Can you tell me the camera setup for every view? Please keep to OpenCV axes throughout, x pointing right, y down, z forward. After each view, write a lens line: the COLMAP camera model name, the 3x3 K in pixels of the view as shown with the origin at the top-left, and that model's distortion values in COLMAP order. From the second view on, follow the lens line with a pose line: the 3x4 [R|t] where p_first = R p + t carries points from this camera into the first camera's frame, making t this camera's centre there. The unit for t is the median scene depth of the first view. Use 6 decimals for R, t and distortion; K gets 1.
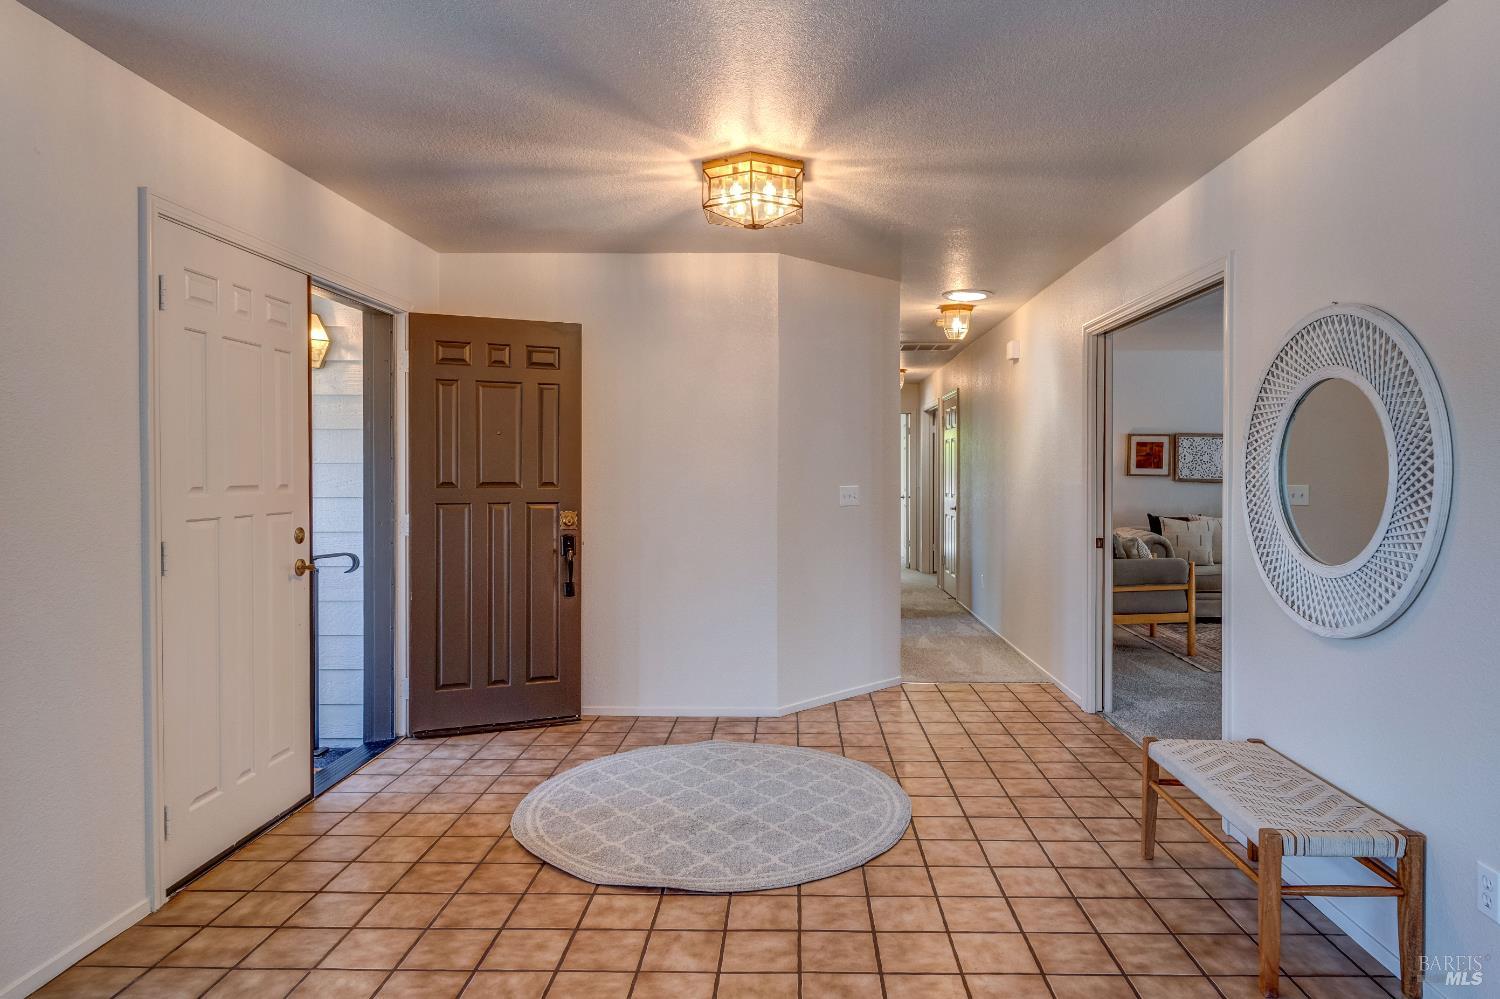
lens RADIAL K [[954.1, 0, 753.9], [0, 954.1, 474.9], [0, 0, 1]] dist [0.008388, -0.004103]
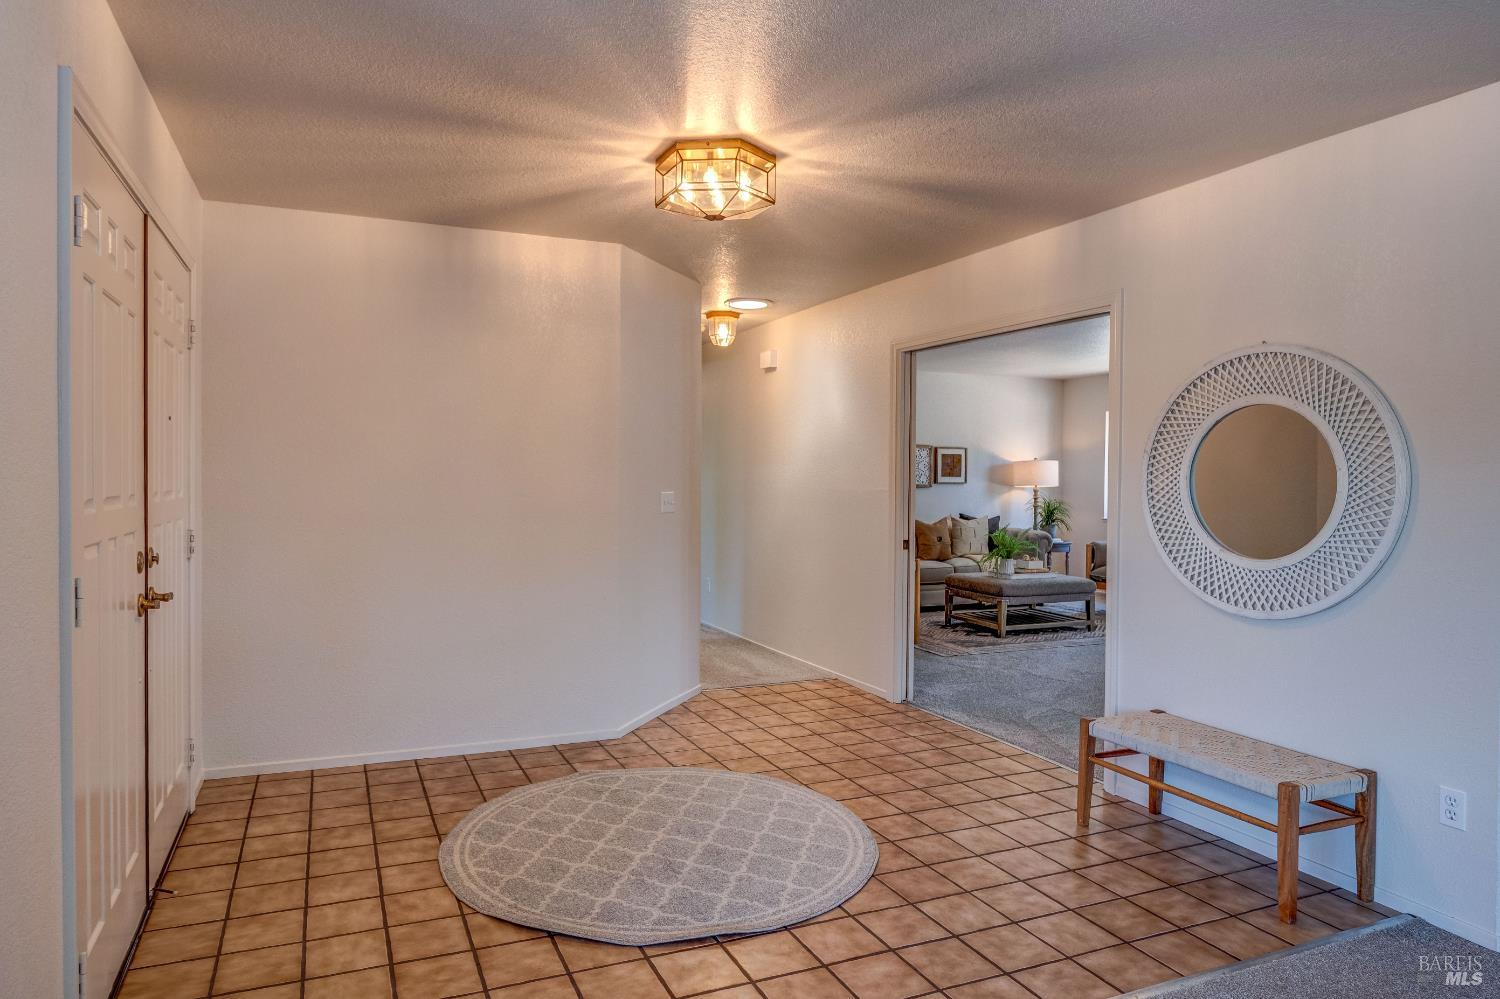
lens RADIAL K [[964.0, 0, 748.3], [0, 964.0, 484.8], [0, 0, 1]] dist [-0.002954, 0.001975]
pose [[0.908518, 0.000609, 0.417846, -0.376516], [-0.003771, 0.999970, 0.006742, -0.004440], [-0.417829, -0.007701, 0.908493, 0.127308]]
